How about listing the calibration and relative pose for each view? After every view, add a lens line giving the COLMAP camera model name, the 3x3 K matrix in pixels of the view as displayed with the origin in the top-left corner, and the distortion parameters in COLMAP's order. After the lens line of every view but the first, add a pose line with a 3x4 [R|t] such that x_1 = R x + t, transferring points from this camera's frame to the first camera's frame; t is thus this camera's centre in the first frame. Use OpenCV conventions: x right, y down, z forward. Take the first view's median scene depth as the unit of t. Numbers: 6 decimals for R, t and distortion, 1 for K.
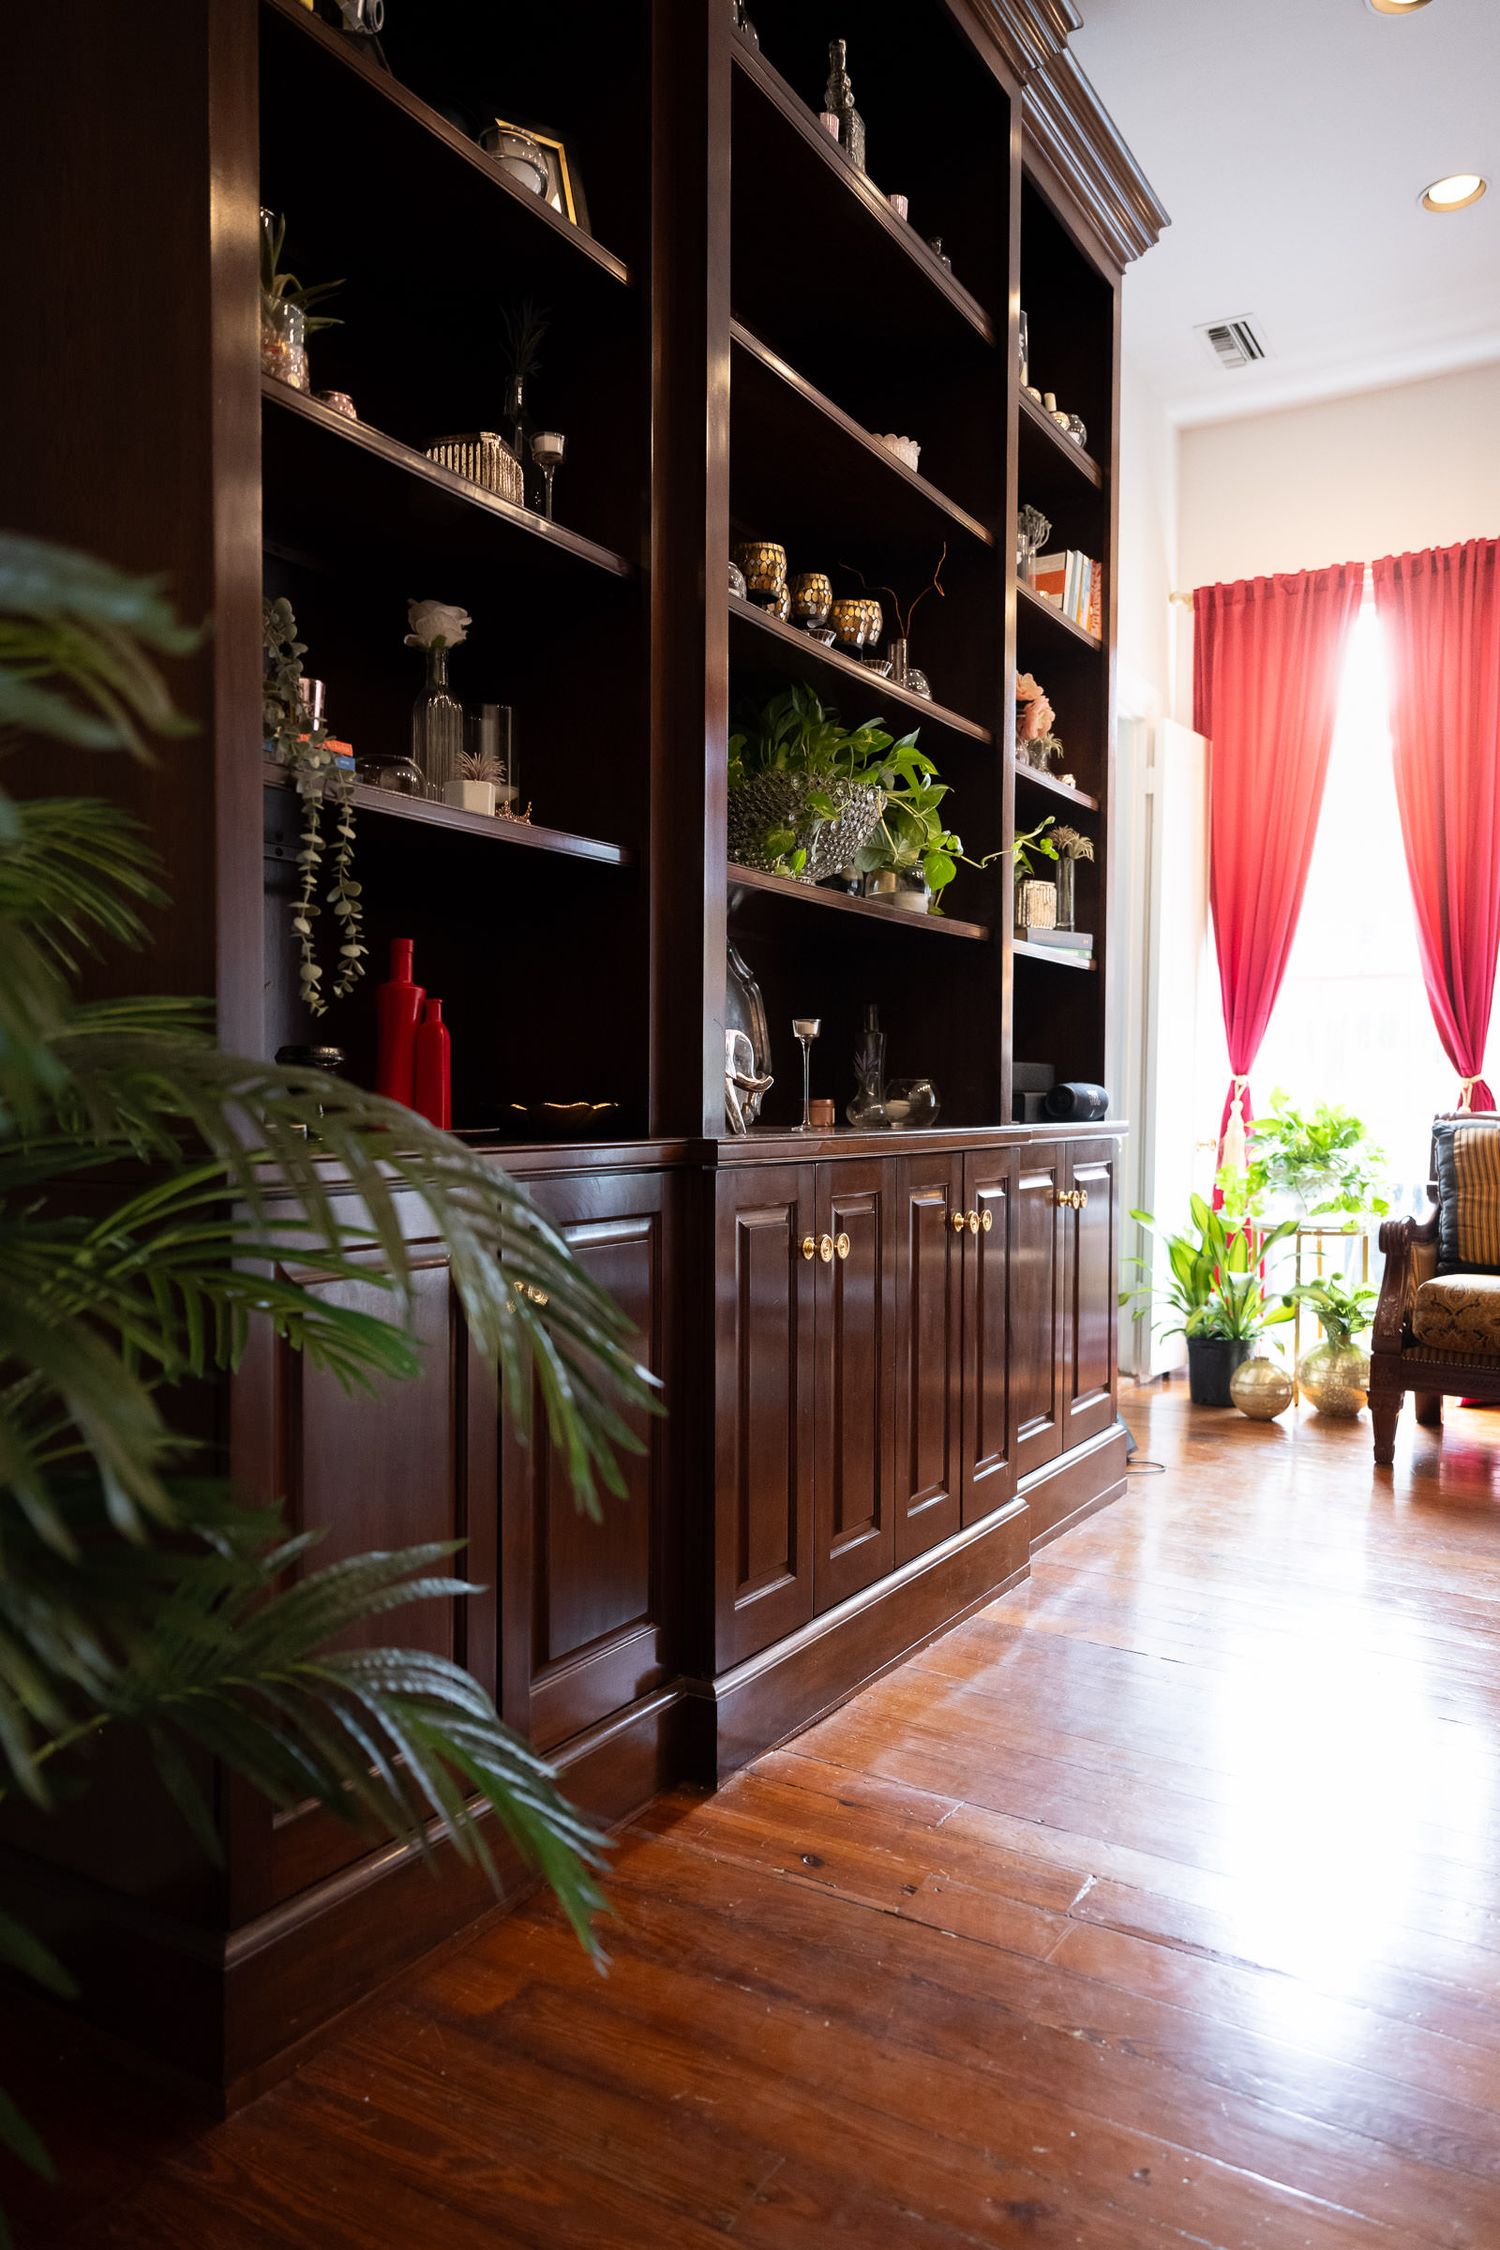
lens RADIAL K [[1585.8, 0, 747.2], [0, 1585.8, 1151.3], [0, 0, 1]] dist [0.001977, -0.001224]
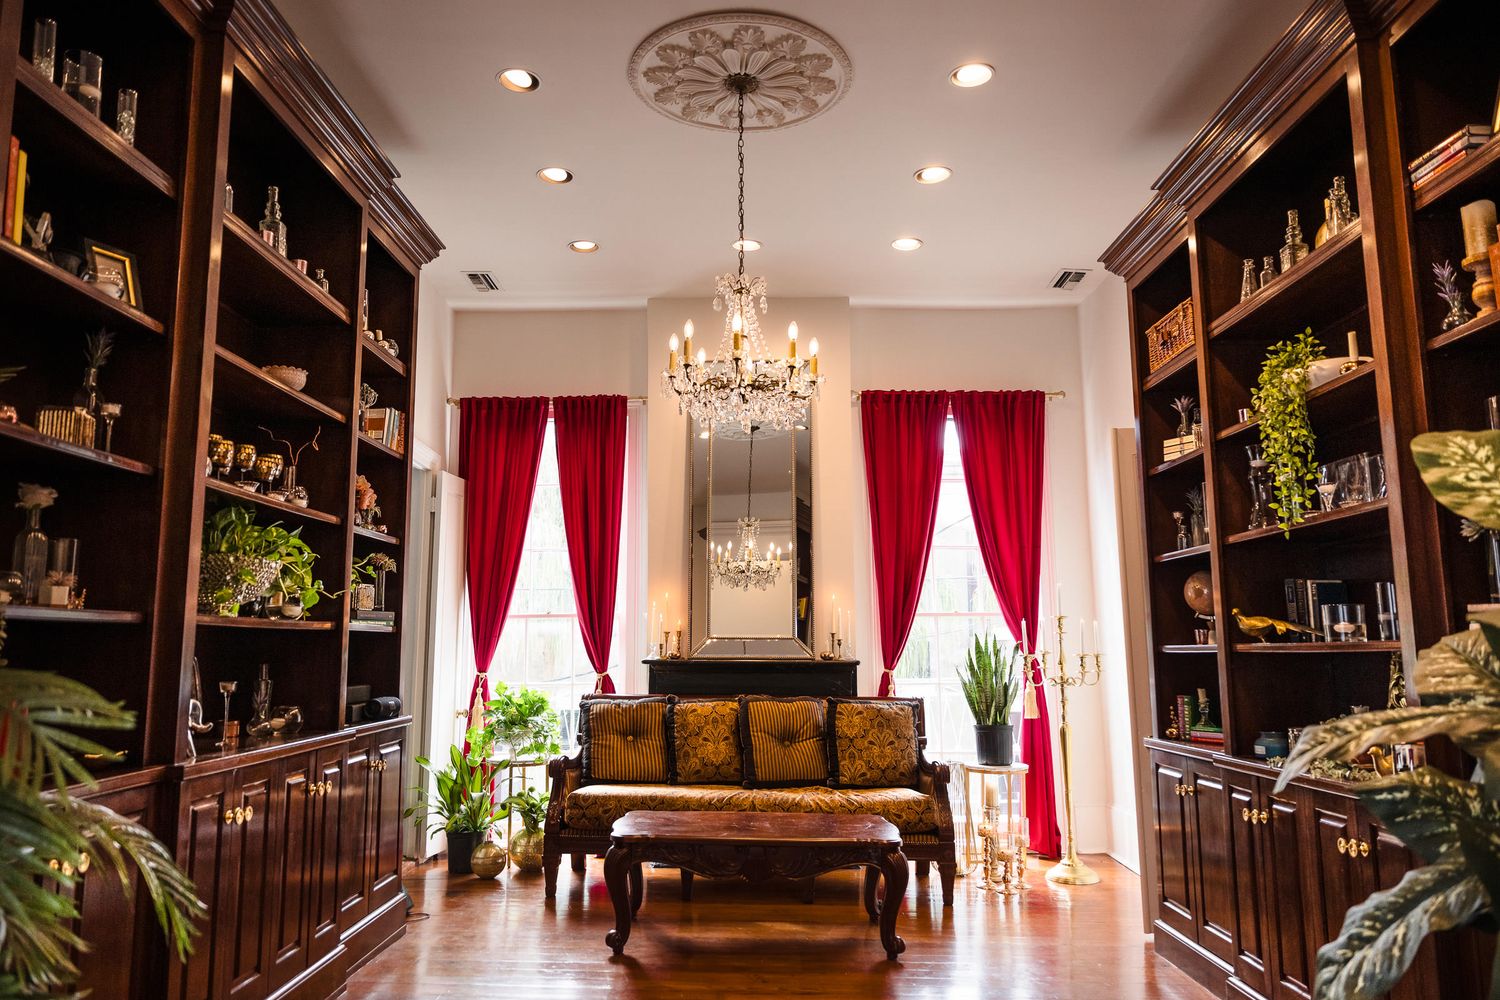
lens RADIAL K [[1057.2, 0, 739.7], [0, 1057.2, 482.6], [0, 0, 1]] dist [0.001977, -0.001224]
pose [[0.867428, 0.063659, 0.493473, -0.047262], [0.031881, 0.982633, -0.182801, -0.047151], [-0.496540, 0.174300, 0.850334, -0.254627]]
